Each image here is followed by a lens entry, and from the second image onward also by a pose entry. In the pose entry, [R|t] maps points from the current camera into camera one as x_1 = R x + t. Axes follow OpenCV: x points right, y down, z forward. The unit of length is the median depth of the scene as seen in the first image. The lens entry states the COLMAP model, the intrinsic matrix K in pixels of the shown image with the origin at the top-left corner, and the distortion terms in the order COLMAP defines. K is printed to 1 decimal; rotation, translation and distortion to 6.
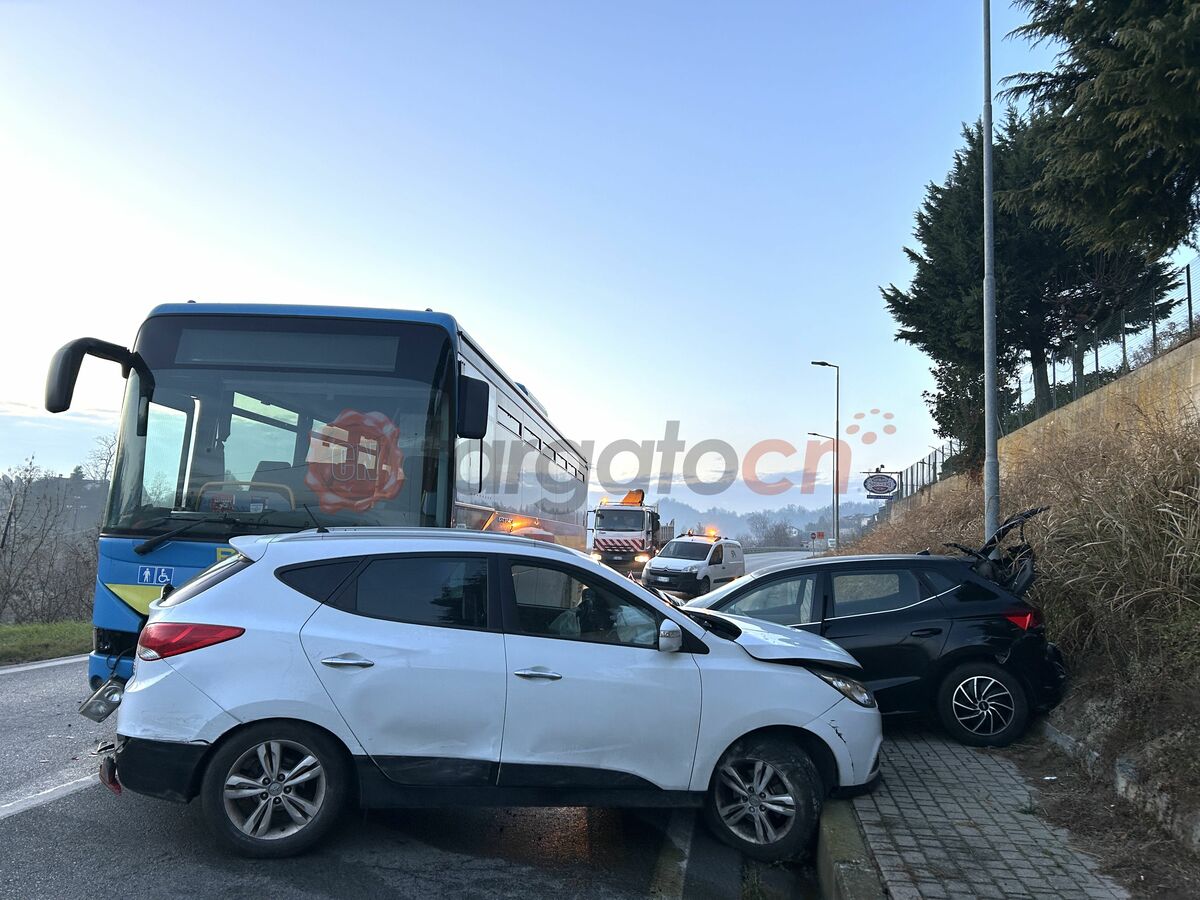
lens RADIAL K [[920.2, 0, 594.0], [0, 920.2, 449.7], [0, 0, 1]] dist [0.033714, -0.032586]
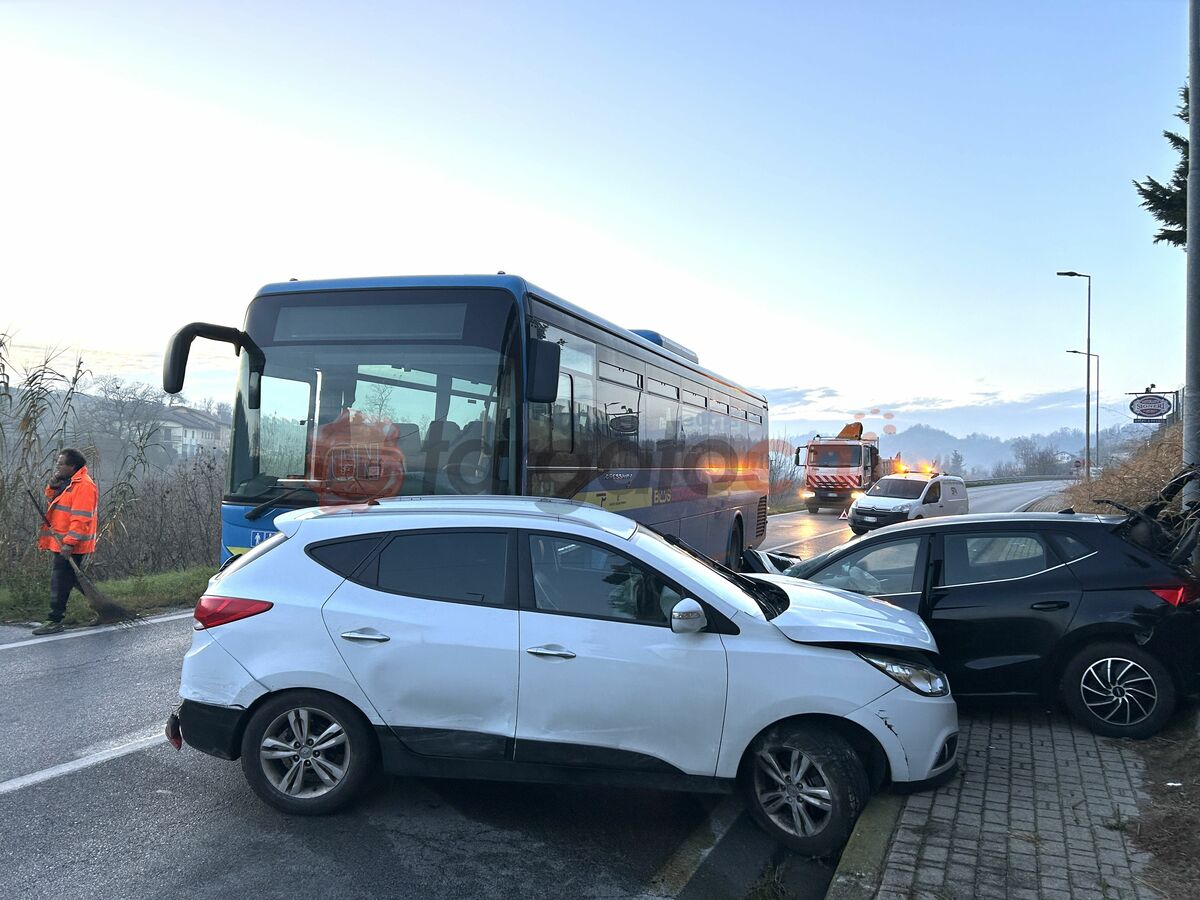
lens RADIAL K [[920.2, 0, 594.1], [0, 920.2, 456.7], [0, 0, 1]] dist [0.033714, -0.032586]
pose [[0.965818, -0.019876, -0.258458, 0.181980], [0.040849, 0.996268, 0.076031, -0.028011], [0.255982, -0.083990, 0.963026, 0.062827]]
